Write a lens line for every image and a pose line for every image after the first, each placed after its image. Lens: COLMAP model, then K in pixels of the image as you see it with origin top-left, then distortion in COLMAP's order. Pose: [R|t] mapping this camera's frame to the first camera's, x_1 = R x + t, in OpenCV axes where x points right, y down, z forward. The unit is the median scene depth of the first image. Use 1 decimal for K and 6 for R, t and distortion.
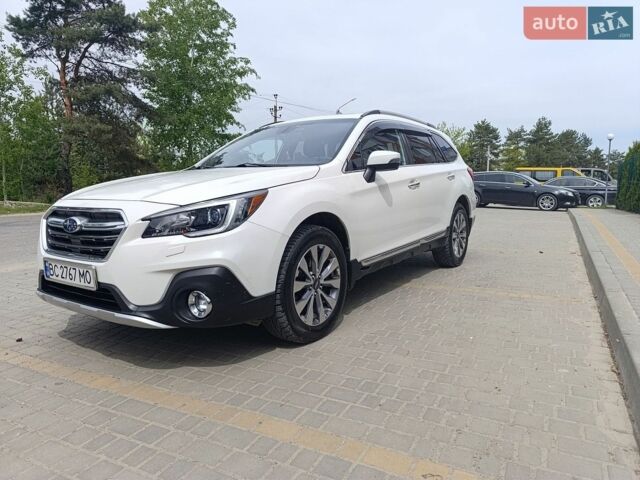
lens RADIAL K [[430.3, 0, 320.0], [0, 430.3, 240.0], [0, 0, 1]] dist [0.060529, -0.057613]
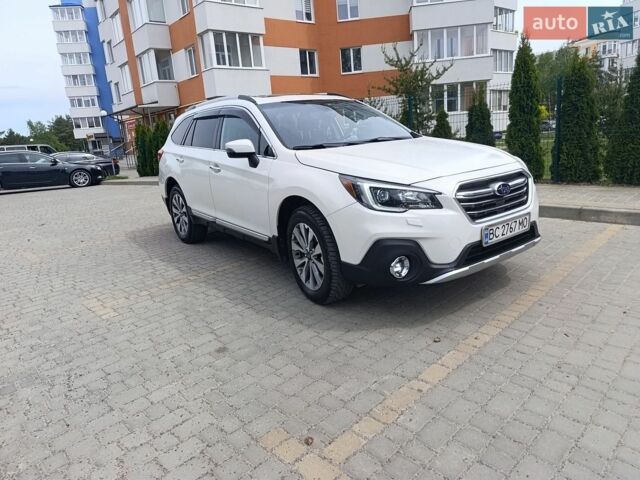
lens RADIAL K [[430.3, 0, 320.0], [0, 430.3, 240.0], [0, 0, 1]] dist [0.060529, -0.057613]
pose [[0.313969, -0.246678, 0.916828, -0.196093], [0.198909, 0.961318, 0.190531, -0.023820], [-0.928363, 0.122545, 0.350890, 0.113321]]
